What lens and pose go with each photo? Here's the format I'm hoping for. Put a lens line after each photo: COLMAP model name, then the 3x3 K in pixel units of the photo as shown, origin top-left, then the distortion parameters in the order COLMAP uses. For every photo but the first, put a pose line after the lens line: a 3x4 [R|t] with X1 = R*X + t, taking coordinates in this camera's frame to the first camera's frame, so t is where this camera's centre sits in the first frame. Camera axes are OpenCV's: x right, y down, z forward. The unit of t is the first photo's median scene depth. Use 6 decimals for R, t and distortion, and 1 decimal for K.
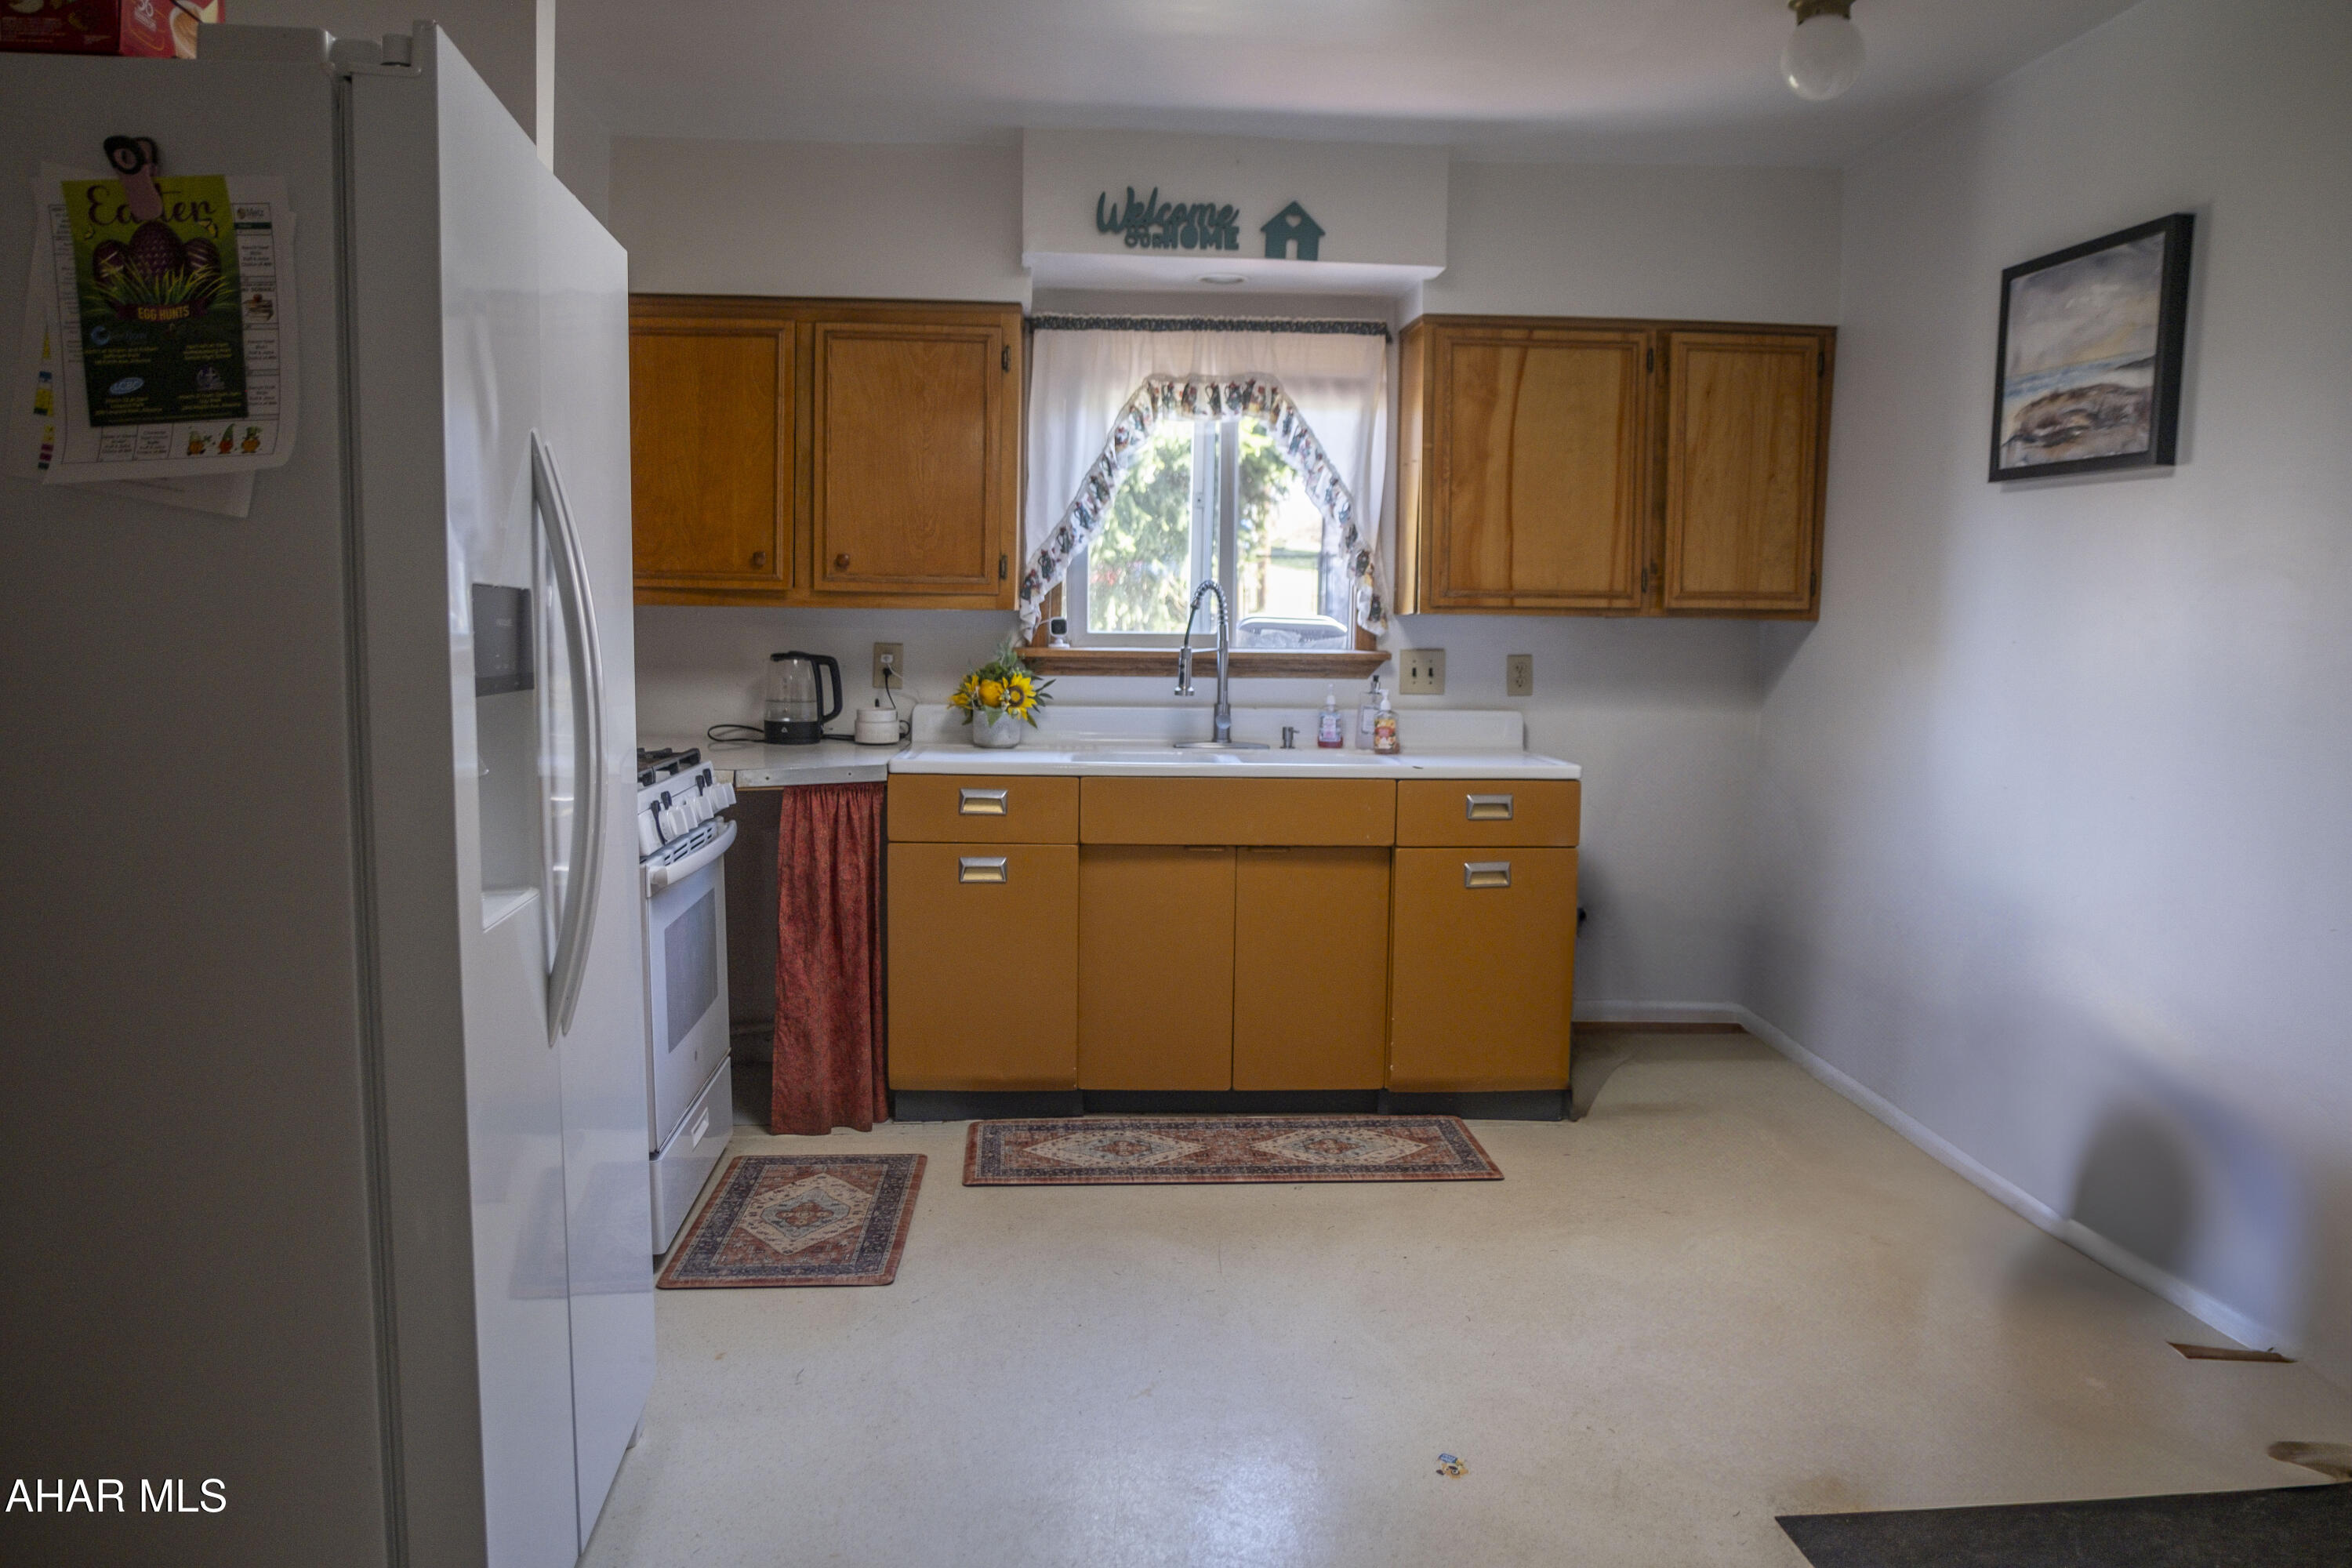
lens RADIAL K [[1650.4, 0, 1180.2], [0, 1650.4, 783.0], [0, 0, 1]] dist [-0.006574, -0.001812]
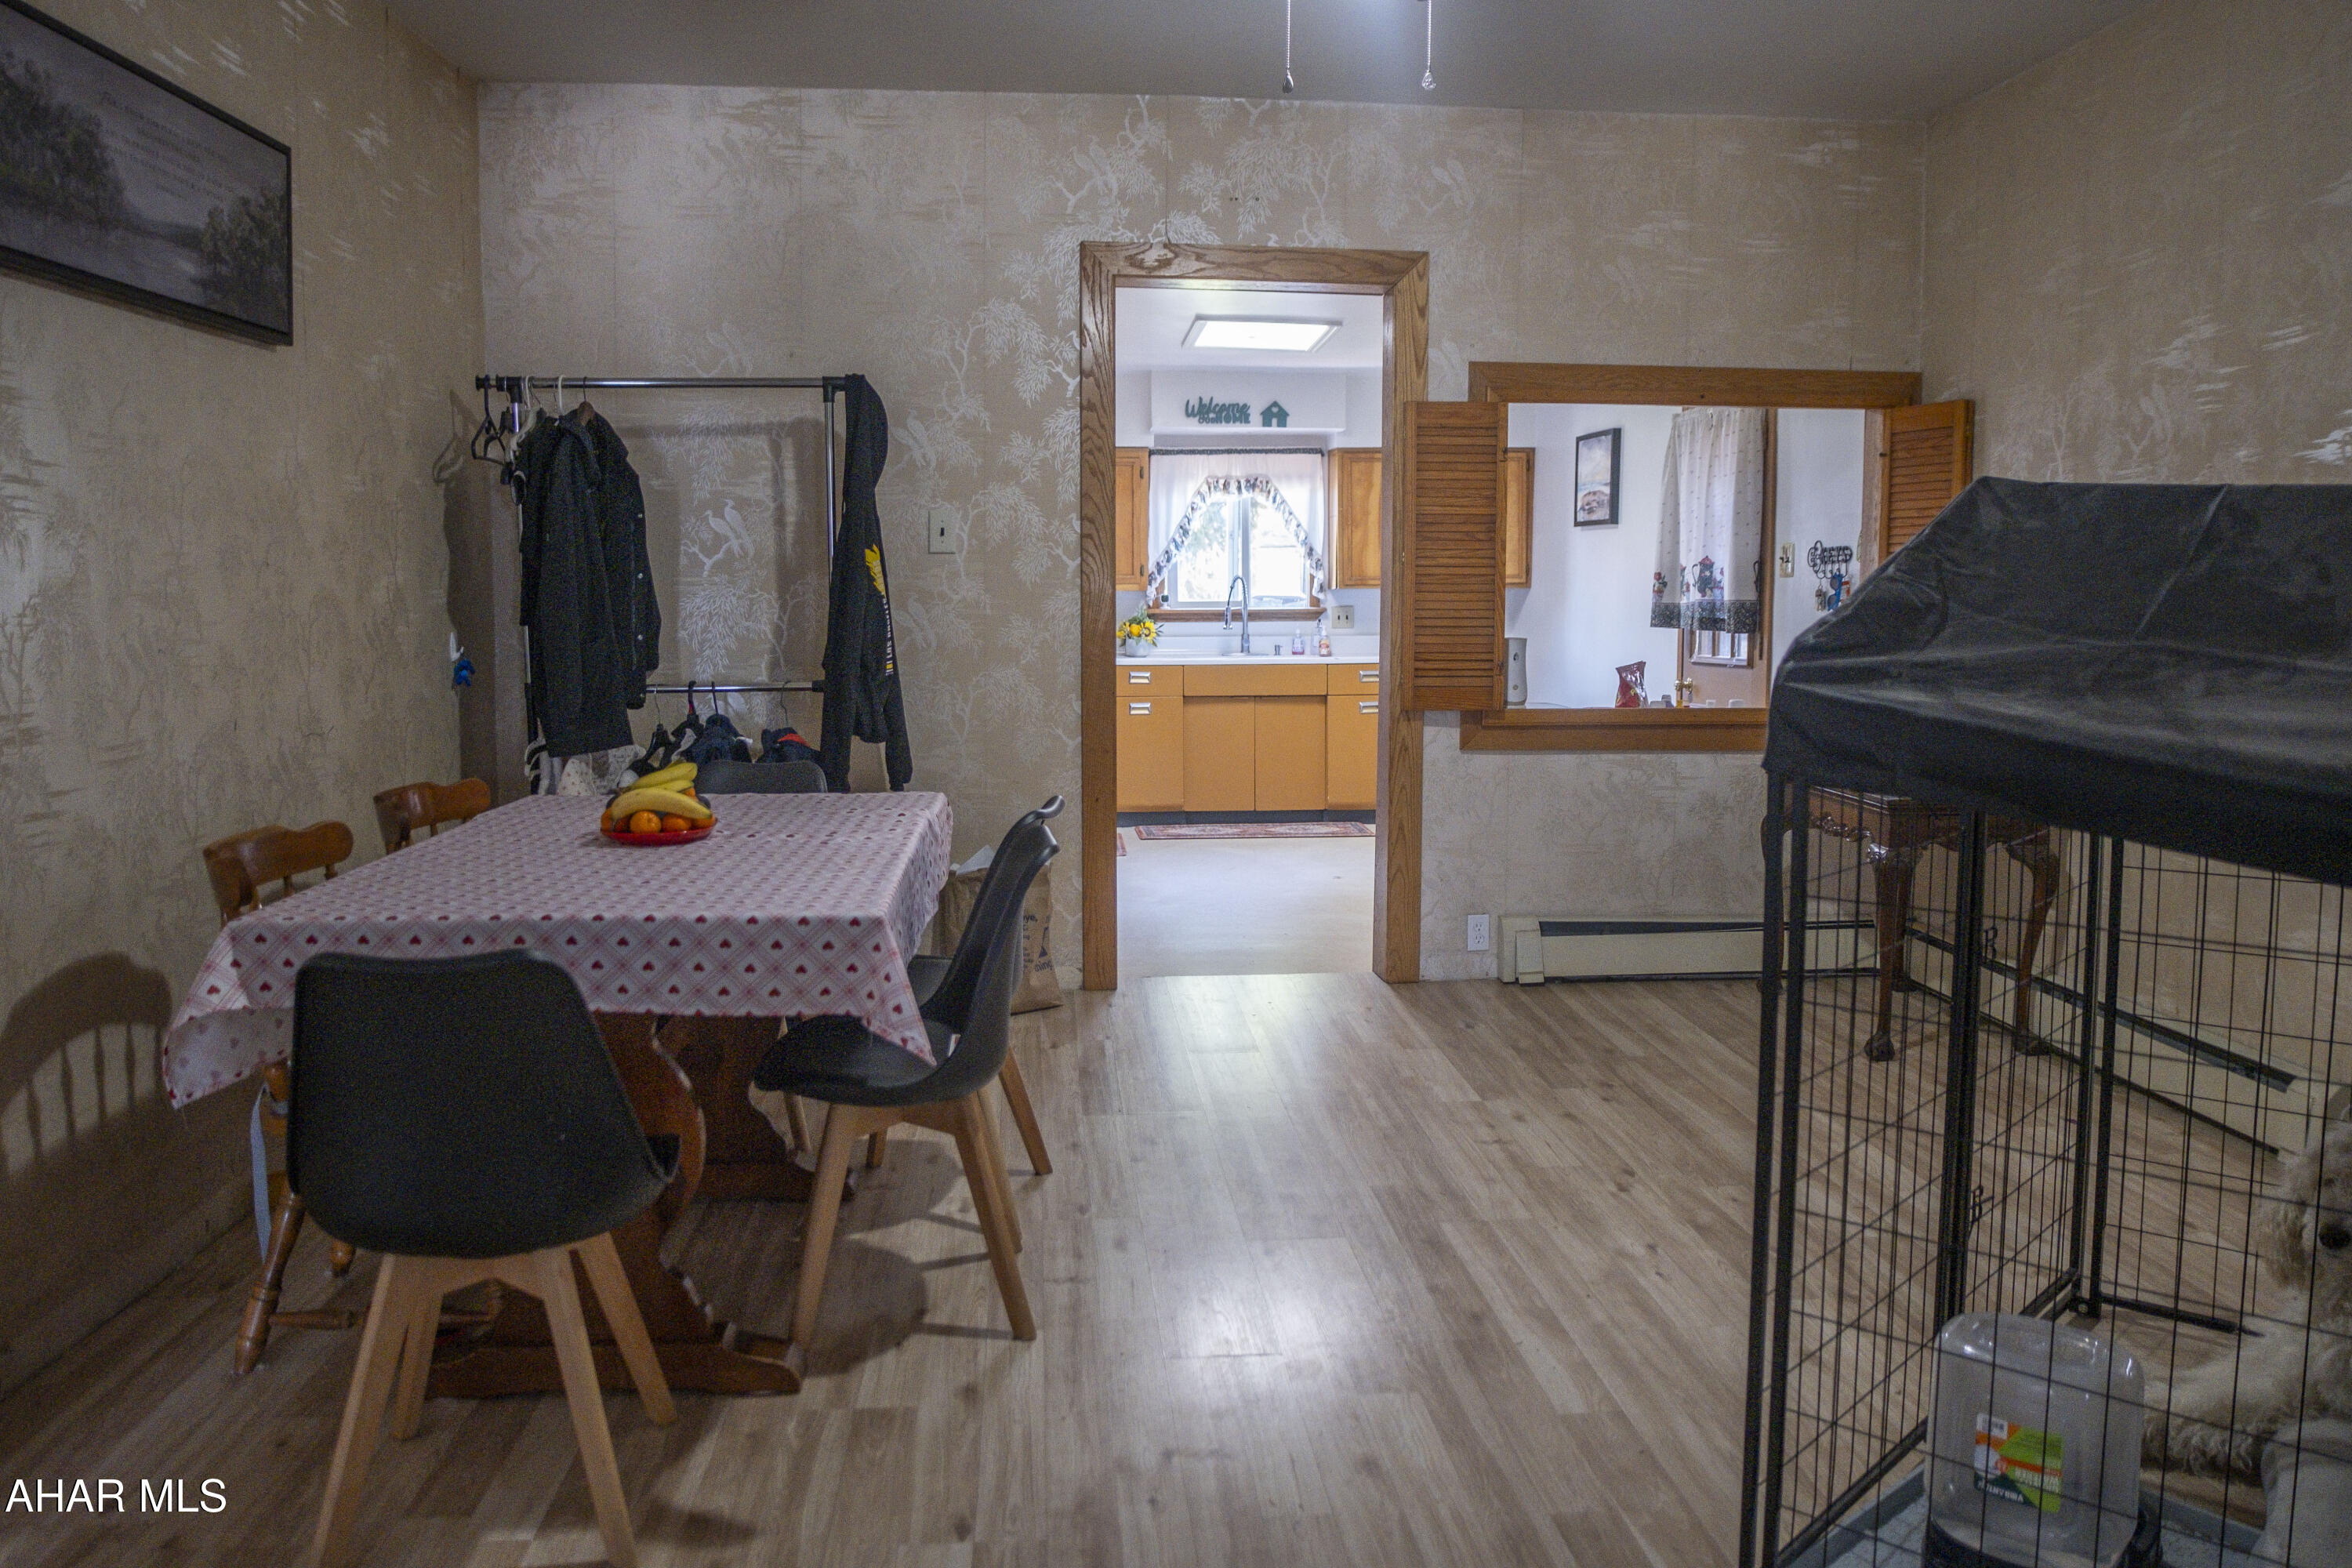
lens RADIAL K [[1650.4, 0, 1172.5], [0, 1650.4, 777.8], [0, 0, 1]] dist [-0.006574, -0.001812]
pose [[0.999784, -0.020768, -0.000995, -0.068226], [0.020773, 0.999768, 0.005769, 0.119233], [0.000875, -0.005788, 0.999983, -1.079627]]
